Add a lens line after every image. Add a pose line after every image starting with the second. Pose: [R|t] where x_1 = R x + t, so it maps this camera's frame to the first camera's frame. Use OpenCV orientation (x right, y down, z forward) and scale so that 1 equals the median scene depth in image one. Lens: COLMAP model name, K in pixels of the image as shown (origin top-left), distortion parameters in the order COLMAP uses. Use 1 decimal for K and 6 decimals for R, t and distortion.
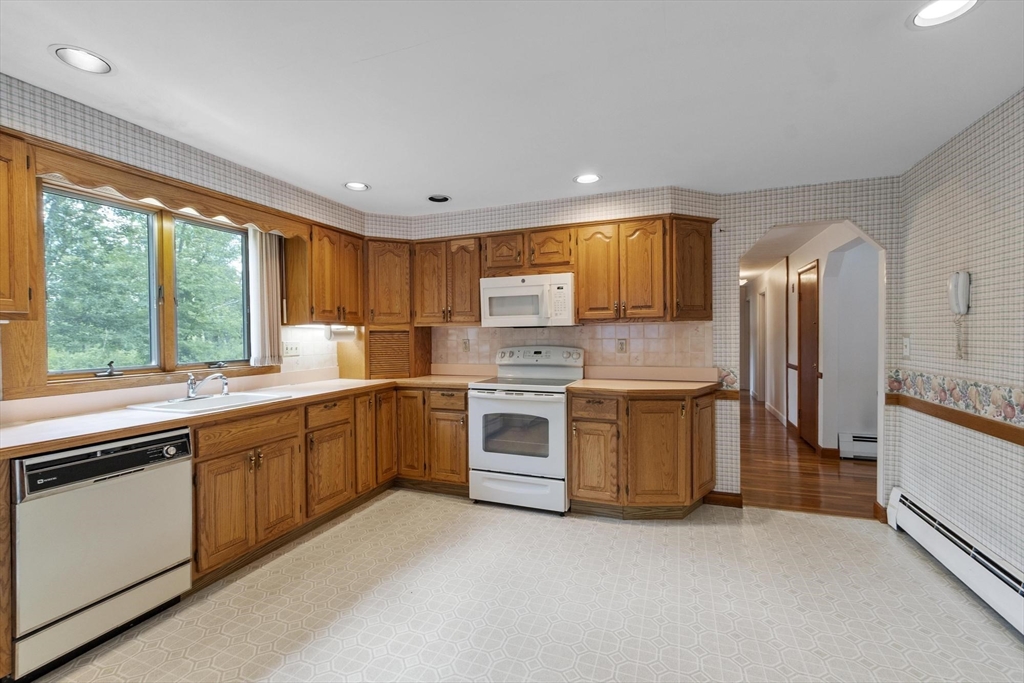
lens RADIAL K [[443.2, 0, 508.6], [0, 443.2, 339.9], [0, 0, 1]] dist [0.001153, -0.000115]
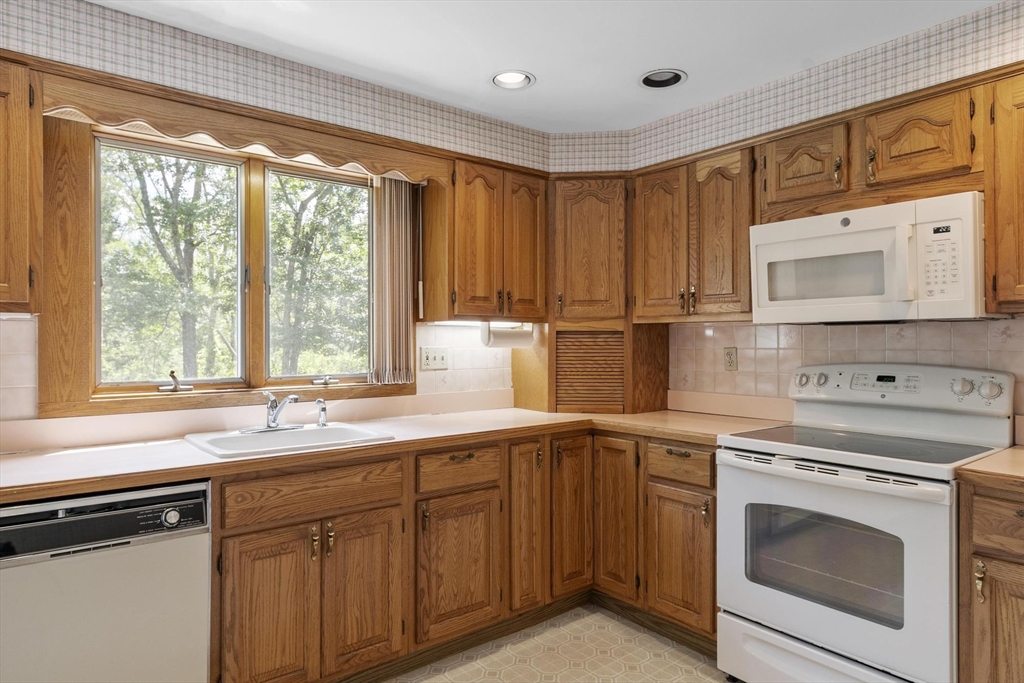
lens RADIAL K [[618.9, 0, 511.8], [0, 618.9, 338.5], [0, 0, 1]] dist [0.003803, 0.000699]
pose [[0.864794, 0.006860, -0.502081, 0.062100], [-0.013569, 0.999861, -0.009711, -0.001819], [0.501944, 0.015211, 0.864766, 0.294579]]
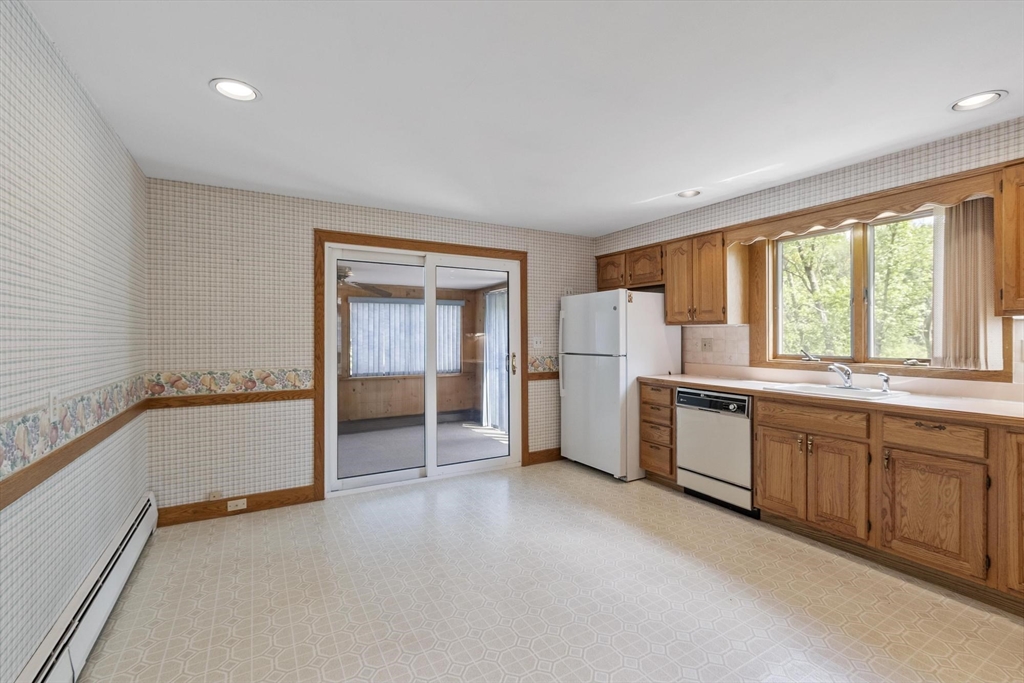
lens RADIAL K [[443.2, 0, 508.6], [0, 443.2, 339.9], [0, 0, 1]] dist [0.001153, -0.000115]
pose [[-0.631398, 0.017312, -0.775266, 0.570003], [-0.002042, 0.999710, 0.023987, -0.011549], [0.775457, 0.016728, -0.631179, 0.847211]]
